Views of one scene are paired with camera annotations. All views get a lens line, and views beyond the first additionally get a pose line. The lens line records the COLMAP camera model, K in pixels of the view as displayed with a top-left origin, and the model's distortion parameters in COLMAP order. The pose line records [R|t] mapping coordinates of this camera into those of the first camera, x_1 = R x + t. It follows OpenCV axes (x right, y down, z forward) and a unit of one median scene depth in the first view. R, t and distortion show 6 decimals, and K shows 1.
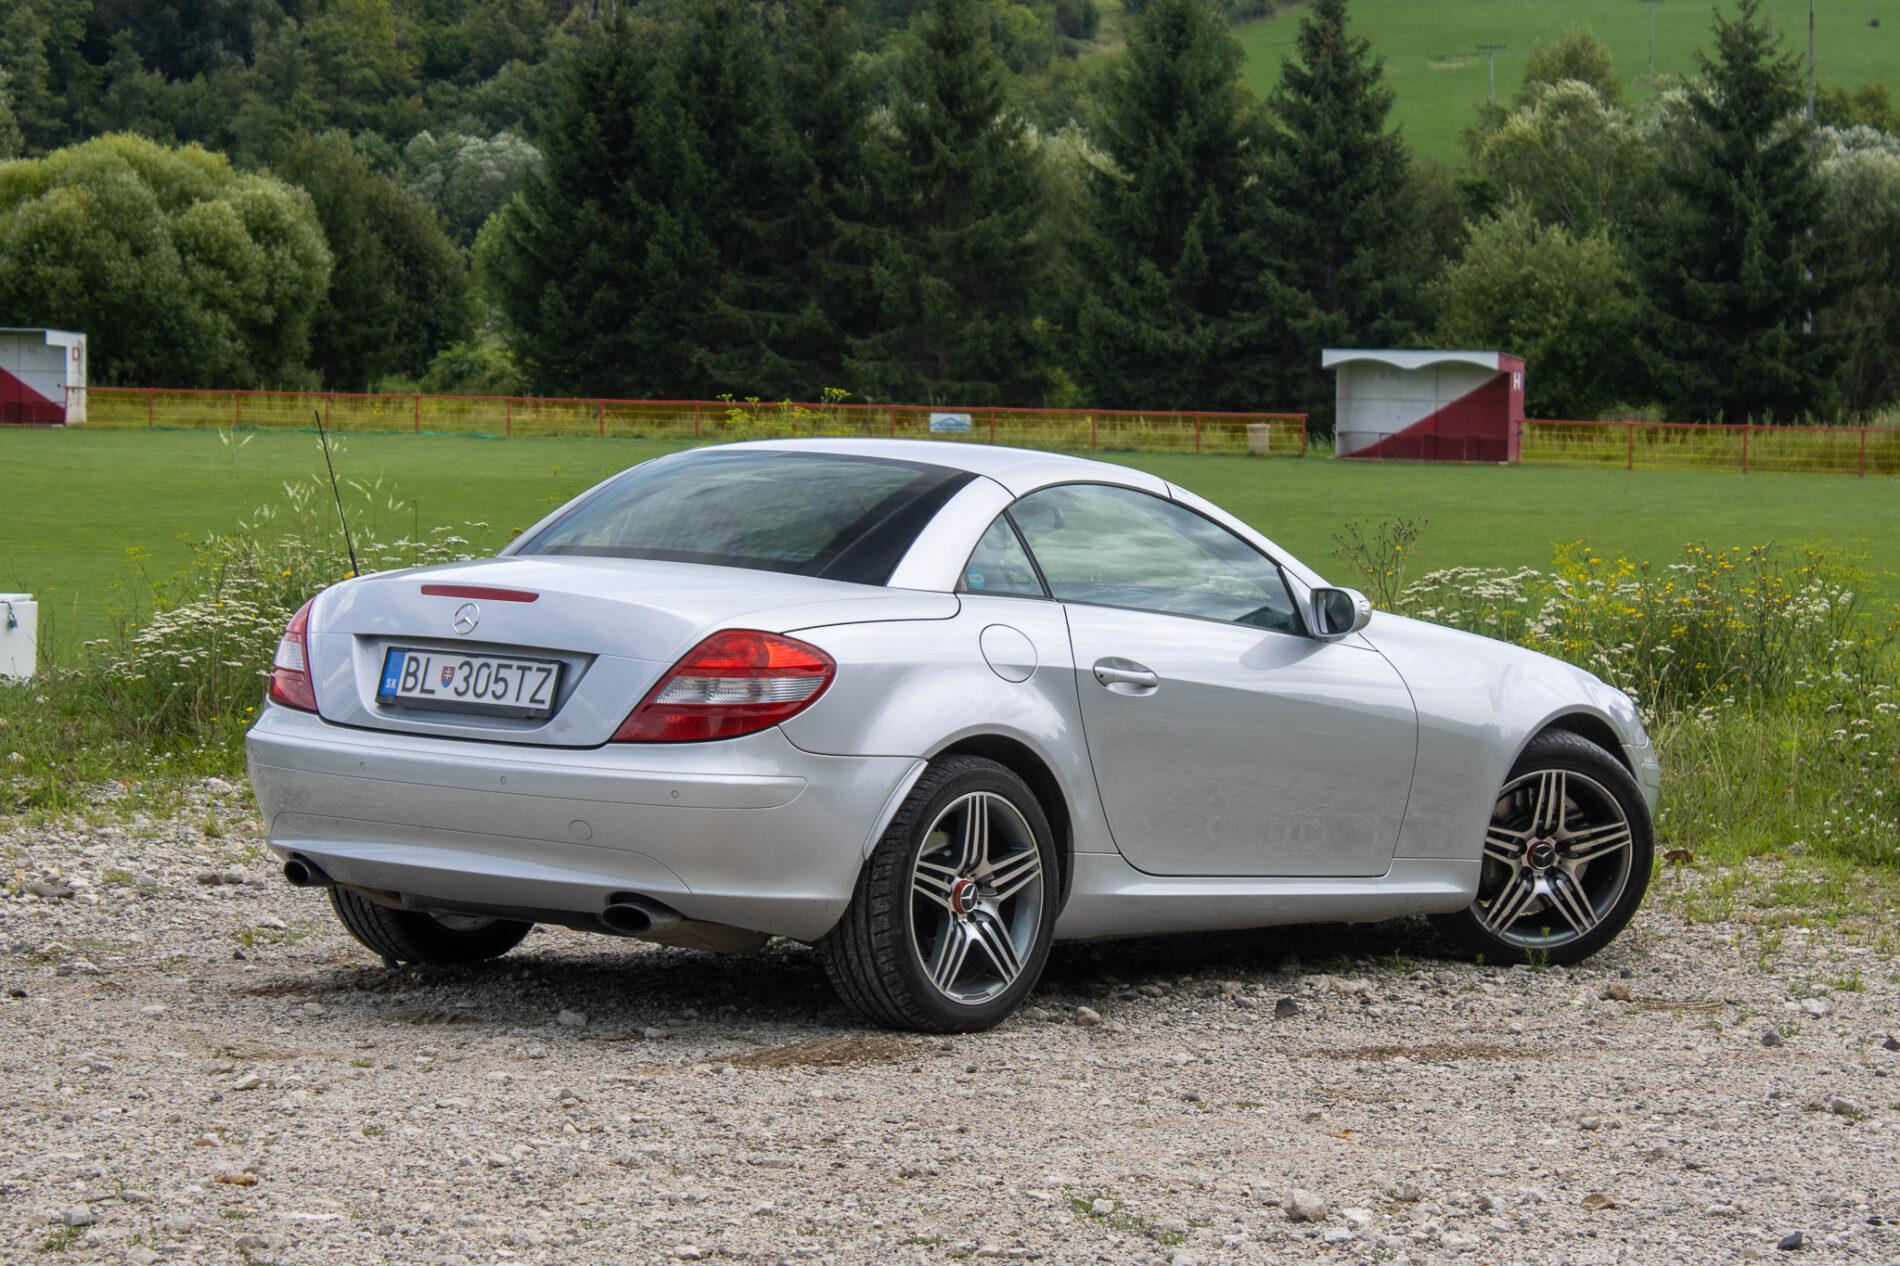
lens RADIAL K [[5353.9, 0, 1000.1], [0, 5353.9, 630.6], [0, 0, 1]] dist [0.063197, 0.268417]
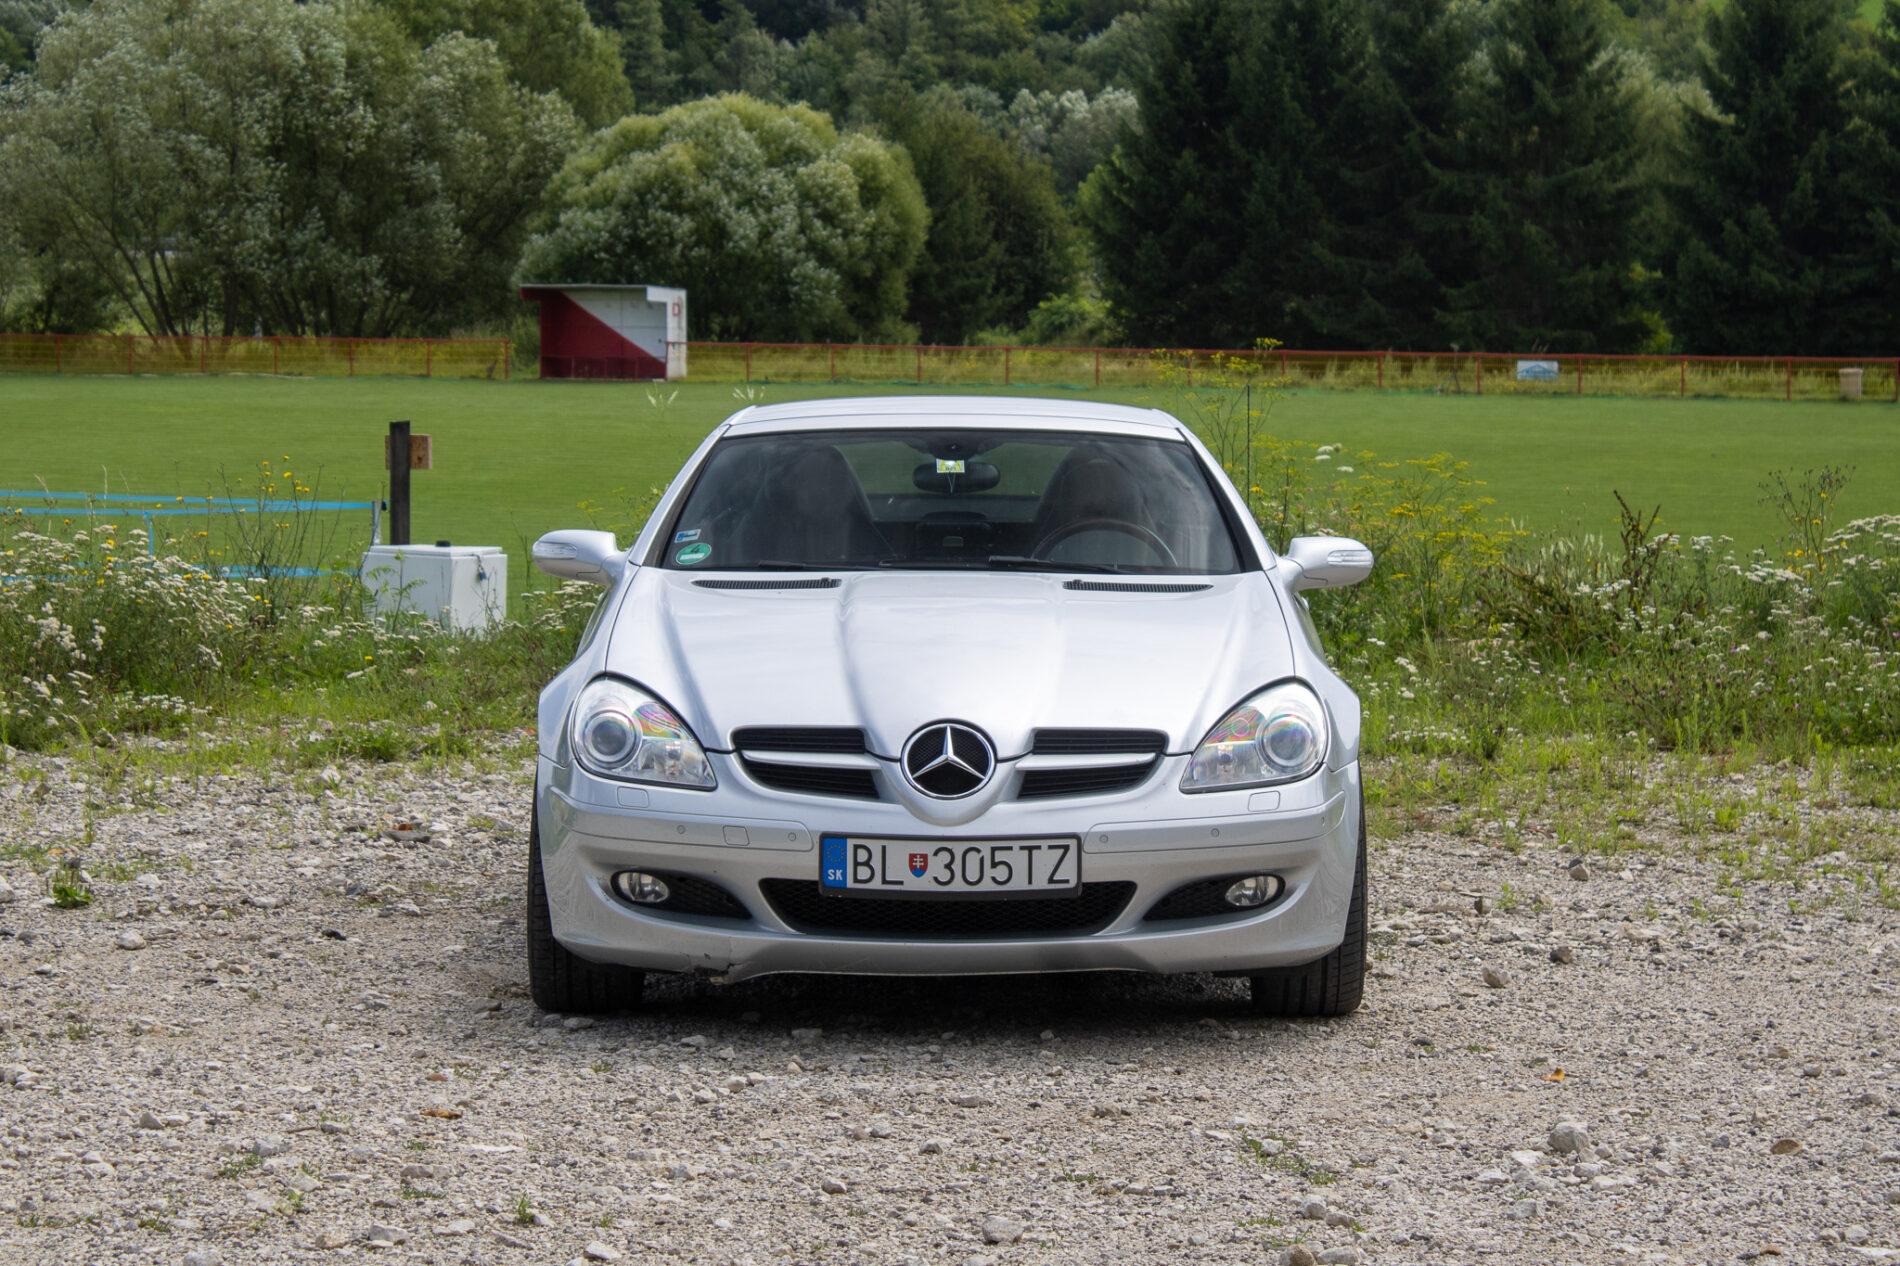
lens RADIAL K [[5353.9, 0, 1000.1], [0, 5353.9, 630.6], [0, 0, 1]] dist [0.063197, 0.268417]
pose [[0.993209, -0.001968, -0.116331, 0.049511], [0.003075, 0.999952, 0.009330, -0.000149], [0.116307, -0.009624, 0.993167, -0.009415]]
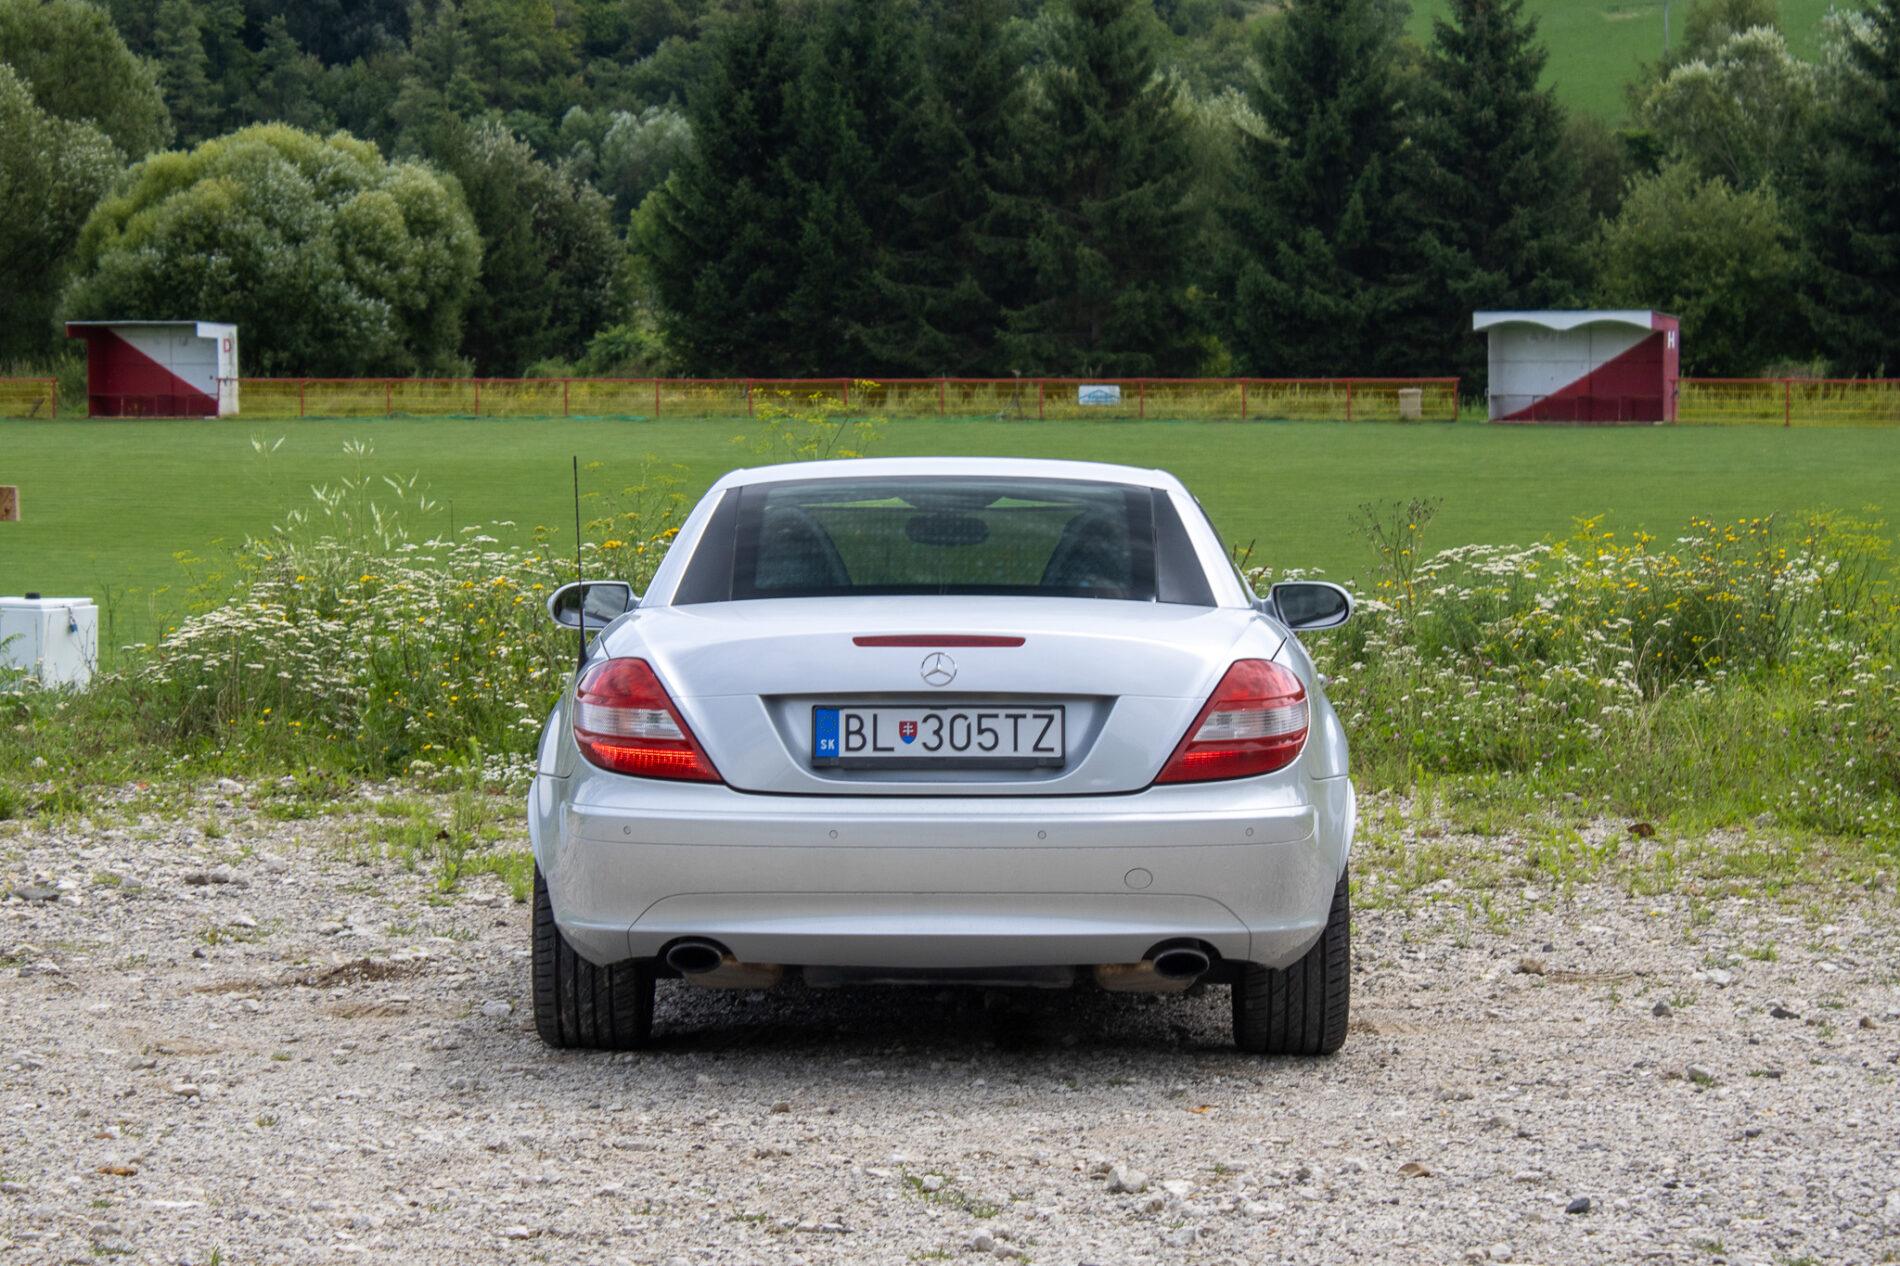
lens RADIAL K [[5409.3, 0, 947.0], [0, 5409.3, 698.6], [0, 0, 1]] dist [0.082139, -0.225922]
pose [[0.998815, -0.019821, -0.044451, 0.040672], [0.020607, 0.999638, 0.017309, -0.003323], [0.044092, -0.018204, 0.998862, -0.033789]]
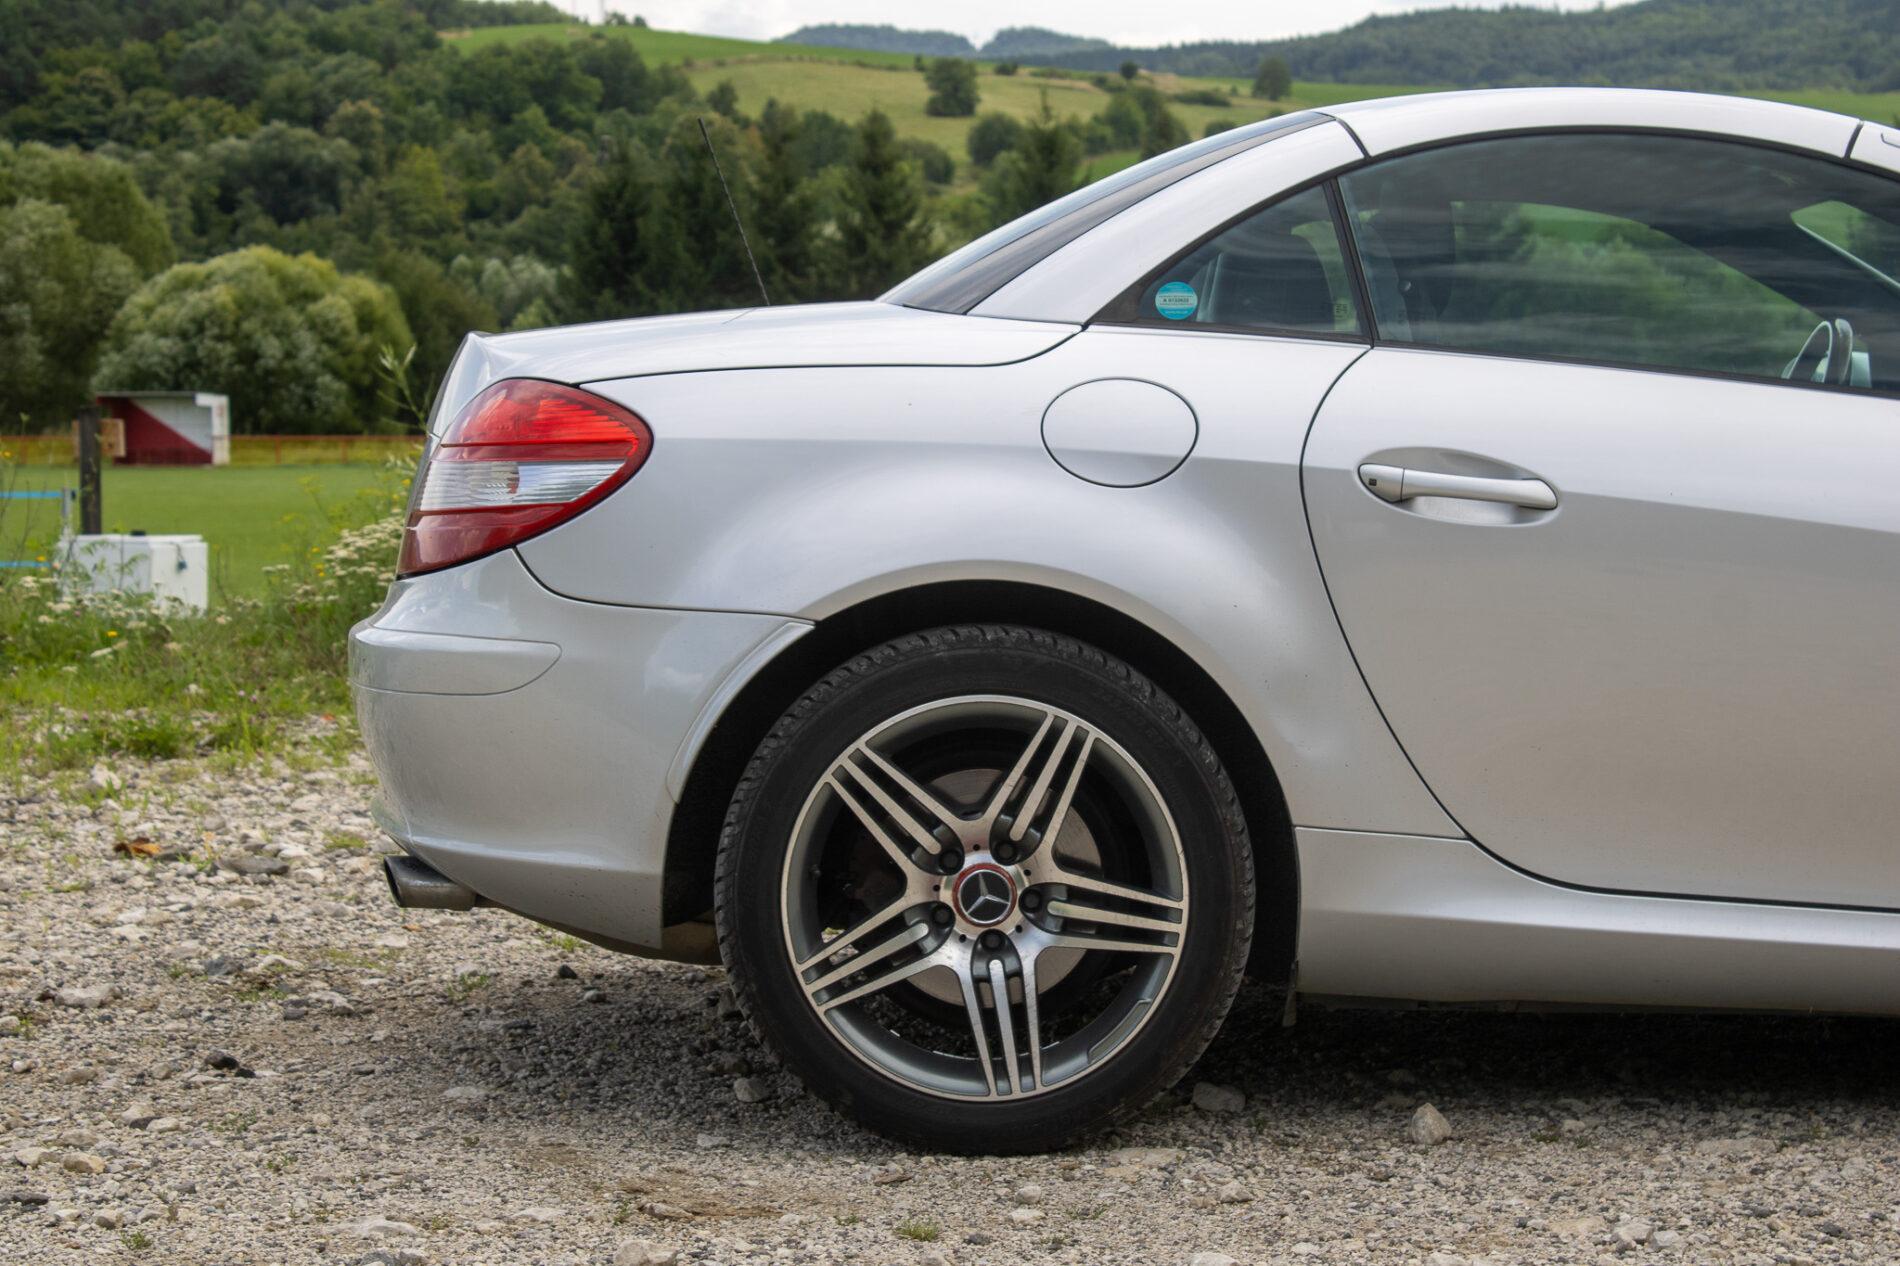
lens RADIAL K [[3811.1, 0, 947.9], [0, 3811.1, 657.5], [0, 0, 1]] dist [0.000060, 0.297701]
pose [[0.999614, -0.021410, 0.017720, -0.083560], [0.021215, 0.999713, 0.011127, 0.015734], [-0.017953, -0.010747, 0.999781, 0.441913]]
